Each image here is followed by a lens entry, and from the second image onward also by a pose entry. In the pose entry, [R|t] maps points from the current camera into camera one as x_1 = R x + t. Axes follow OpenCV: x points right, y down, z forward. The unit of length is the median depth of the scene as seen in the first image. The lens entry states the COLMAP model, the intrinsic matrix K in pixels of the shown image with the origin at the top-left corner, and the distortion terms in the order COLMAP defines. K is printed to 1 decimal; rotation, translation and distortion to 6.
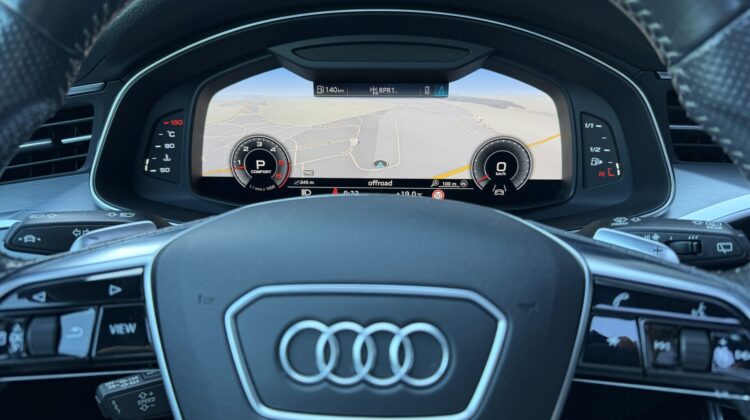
lens RADIAL K [[537.9, 0, 380.9], [0, 537.9, 214.2], [0, 0, 1]] dist [-0.021985, -0.022829]
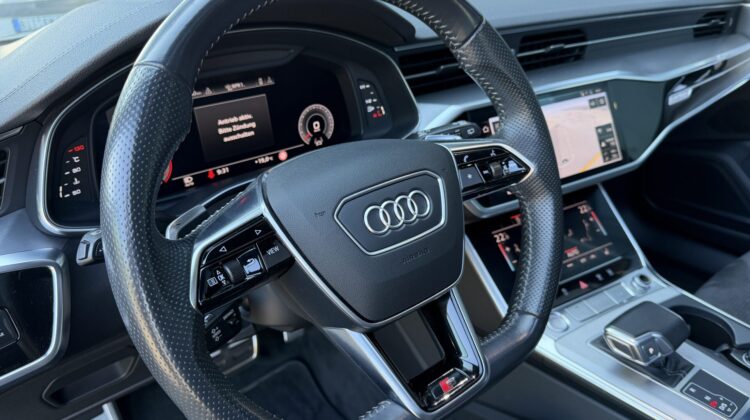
lens RADIAL K [[537.9, 0, 379.4], [0, 537.9, 216.9], [0, 0, 1]] dist [-0.021985, -0.022829]
pose [[0.750996, -0.312373, 0.581745, -0.607841], [0.282361, 0.948332, 0.144705, -0.016560], [-0.596889, 0.055589, 0.800395, -0.276623]]
